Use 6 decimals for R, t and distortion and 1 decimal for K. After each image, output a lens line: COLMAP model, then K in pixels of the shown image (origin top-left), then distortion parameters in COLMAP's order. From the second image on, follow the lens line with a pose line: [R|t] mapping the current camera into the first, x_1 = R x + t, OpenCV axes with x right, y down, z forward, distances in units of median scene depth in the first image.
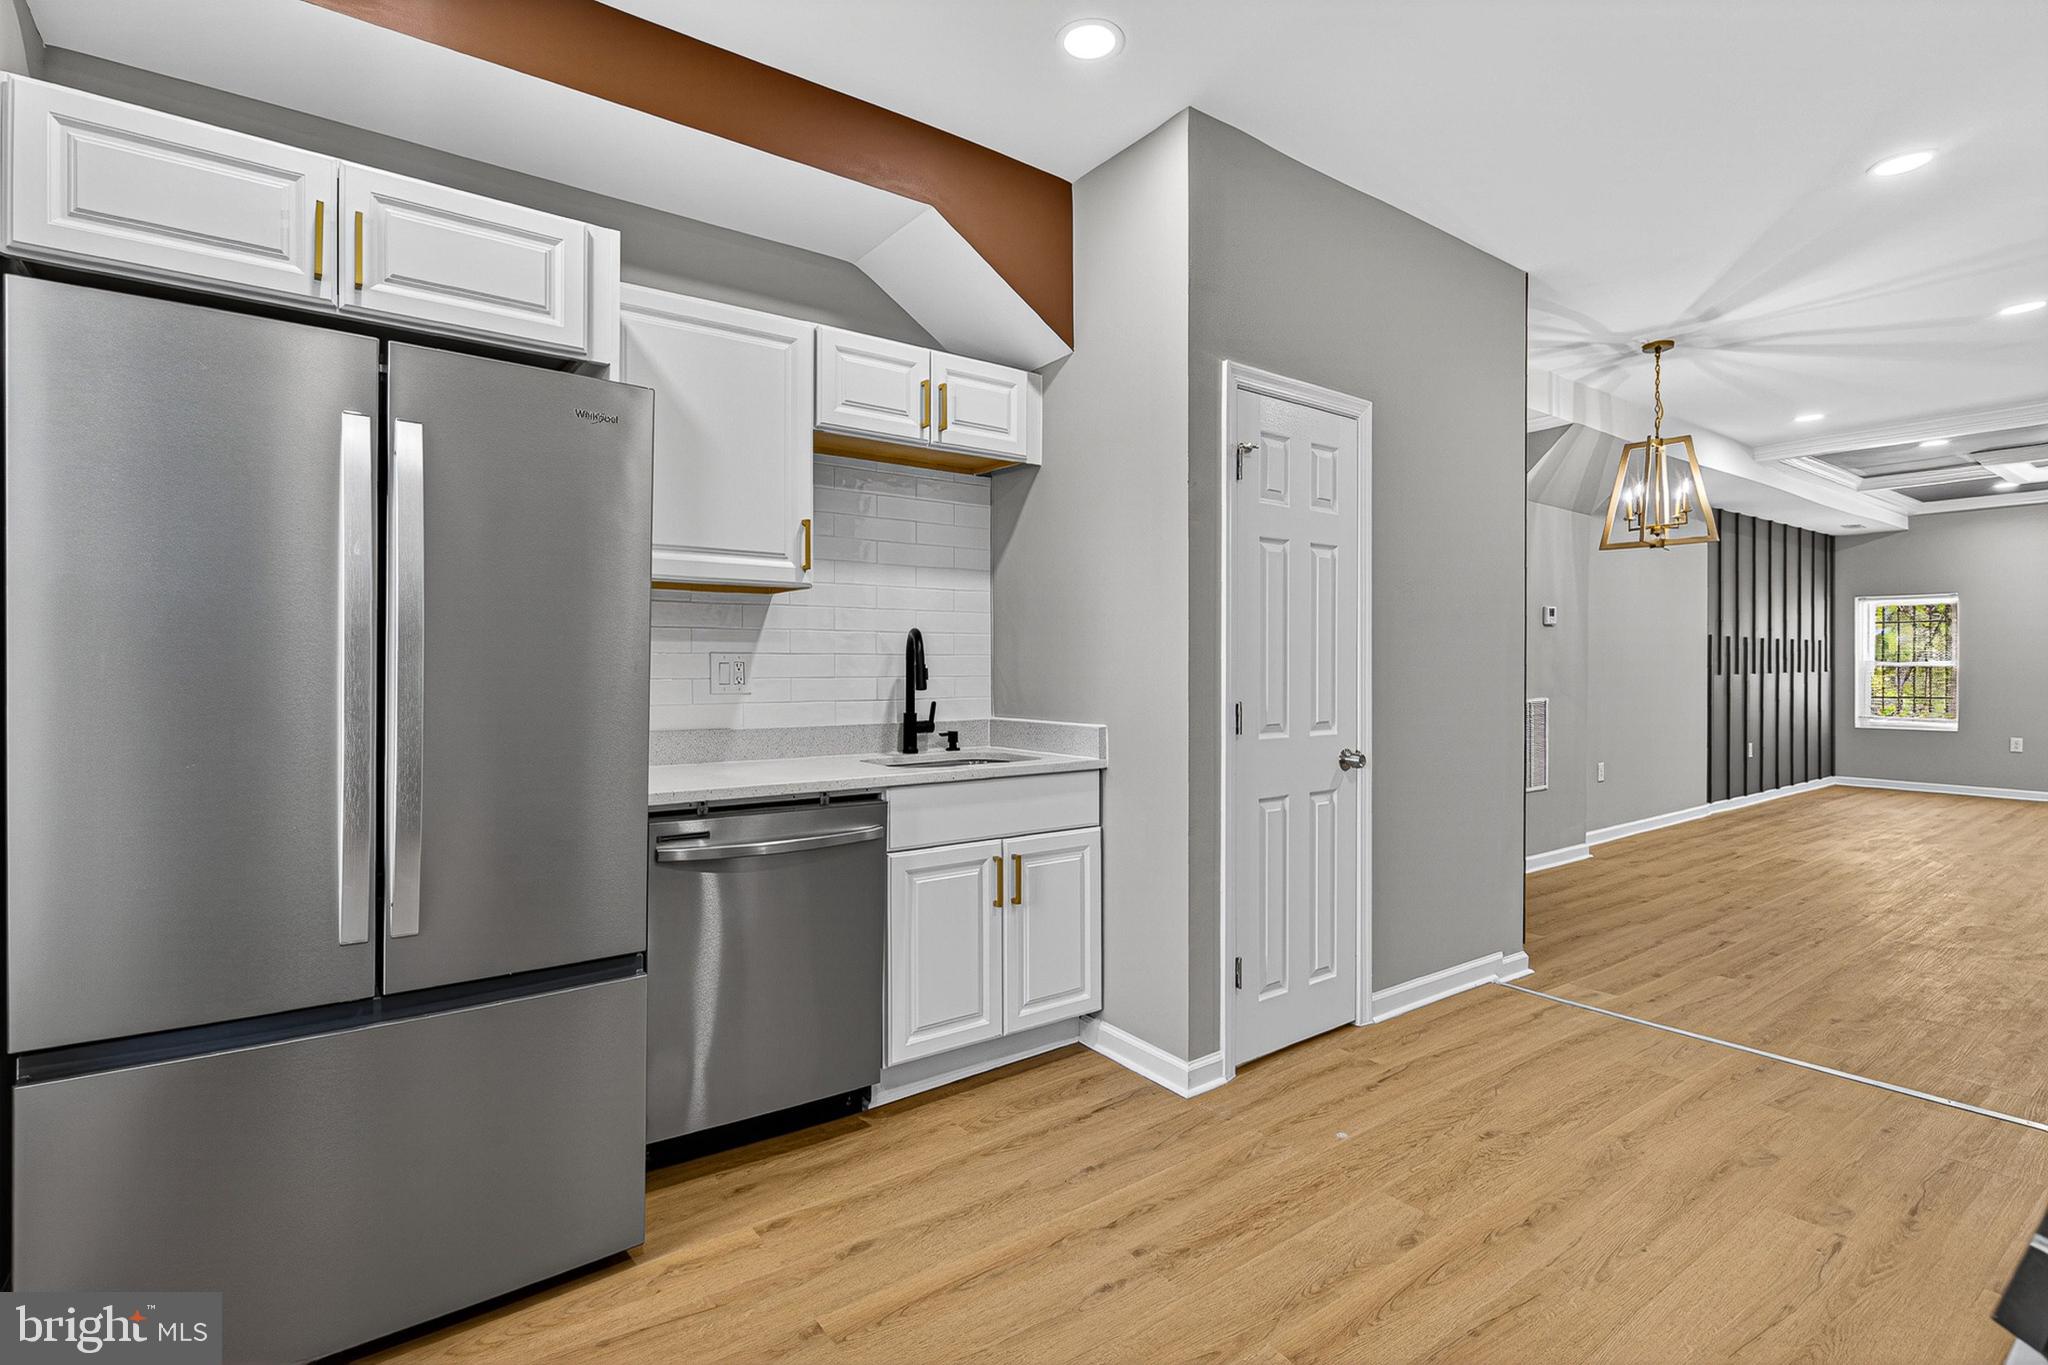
lens RADIAL K [[975.2, 0, 1013.1], [0, 975.2, 680.0], [0, 0, 1]] dist [0.000572, 0.000260]
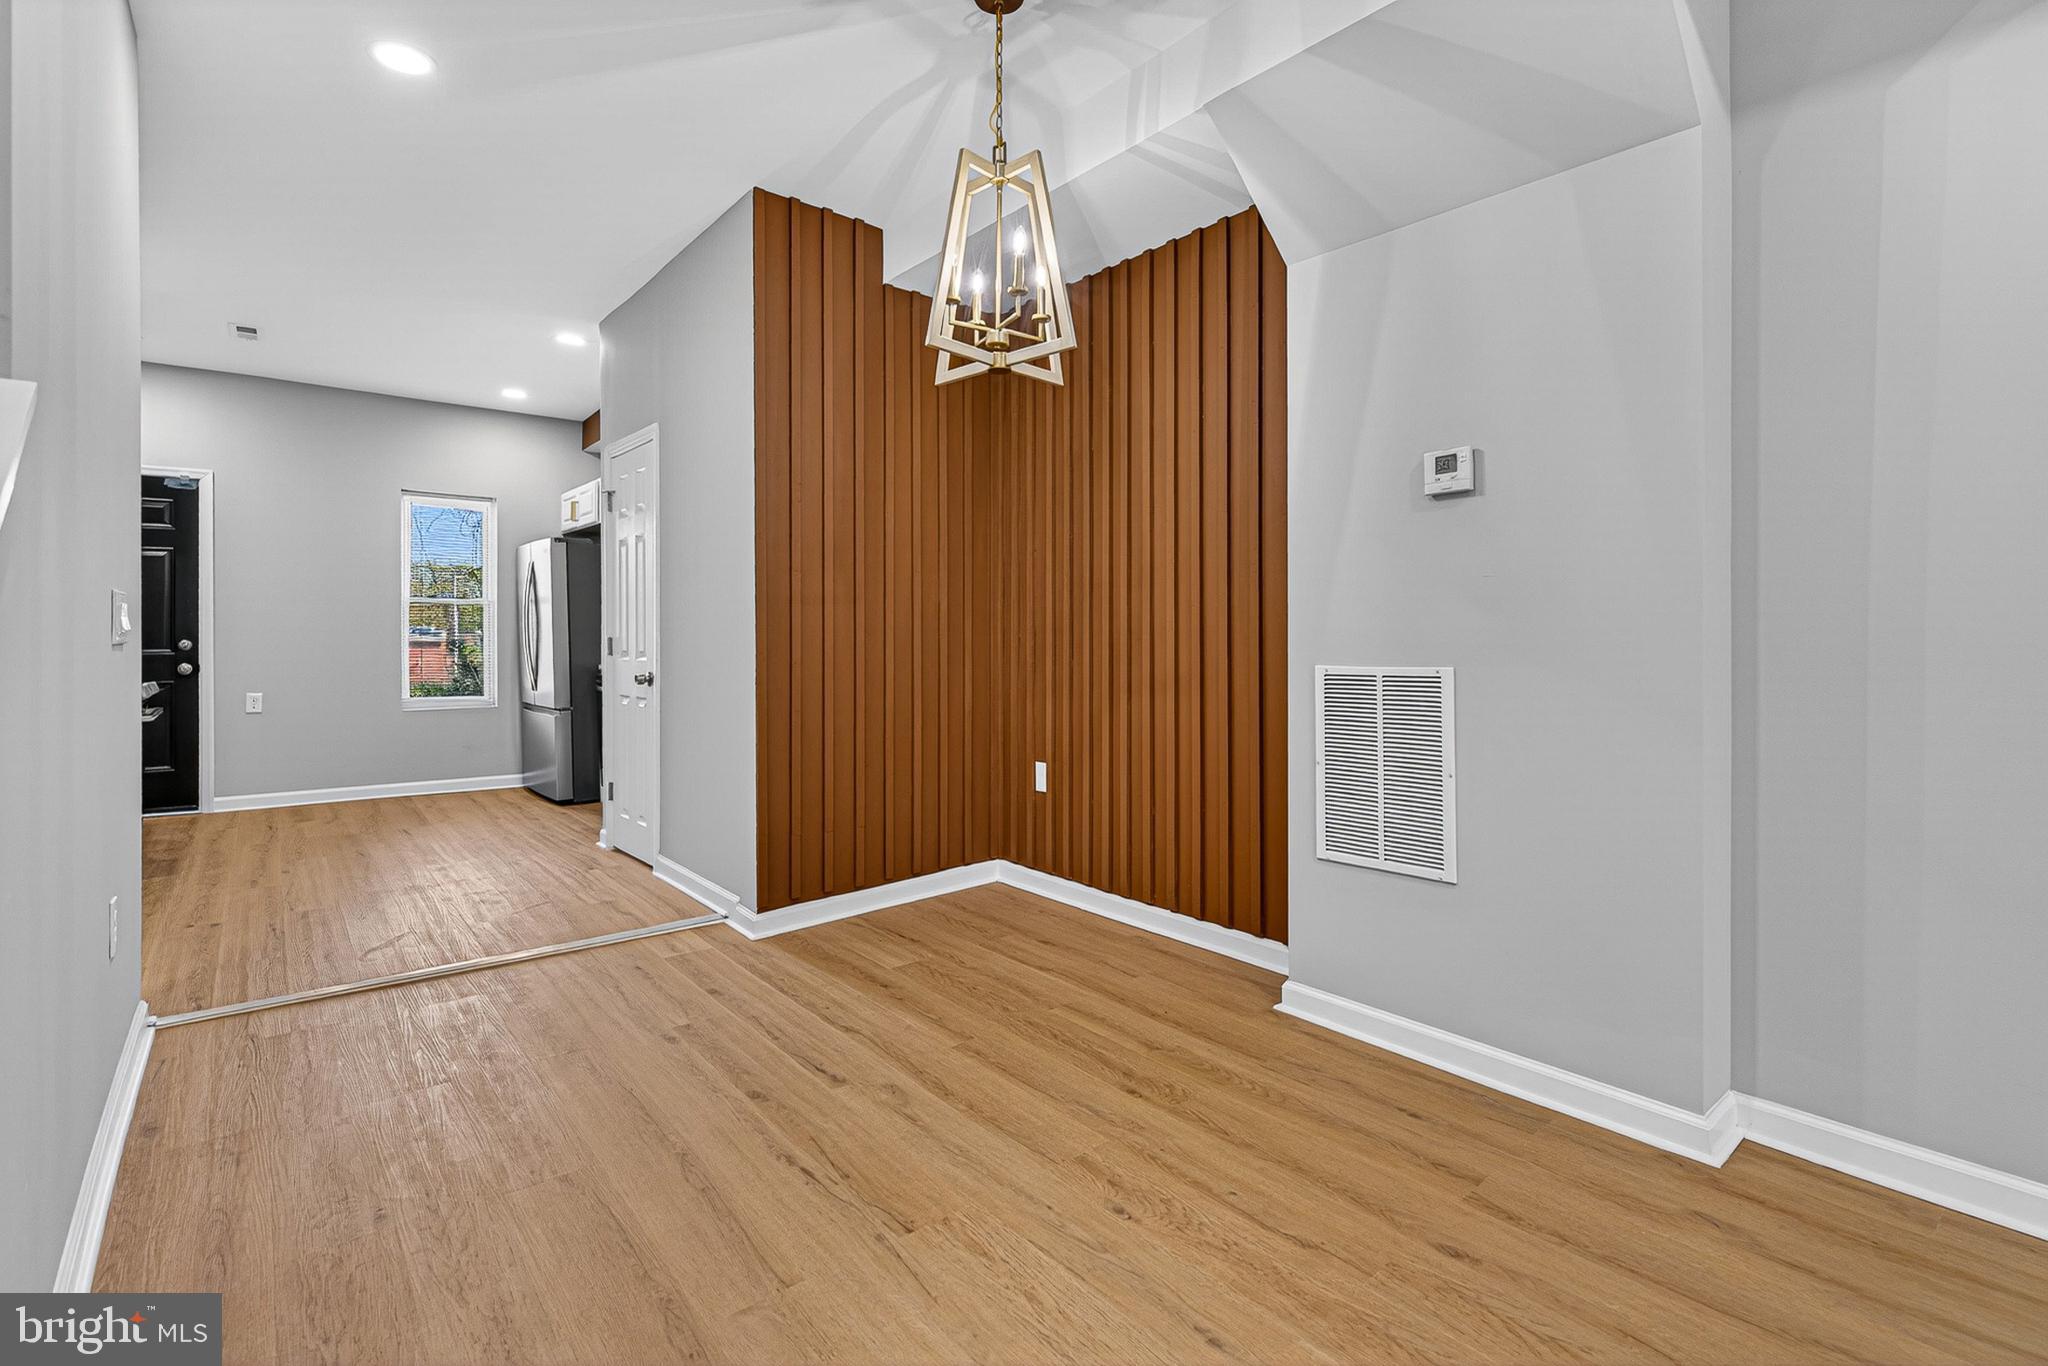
lens RADIAL K [[931.2, 0, 1003.9], [0, 931.2, 631.6], [0, 0, 1]] dist [0.000228, 0.000127]
pose [[0.055189, 0.000279, -0.998476, 0.833422], [-0.008370, 0.999965, -0.000183, 0.005346], [0.998441, 0.008368, 0.055189, 0.695791]]
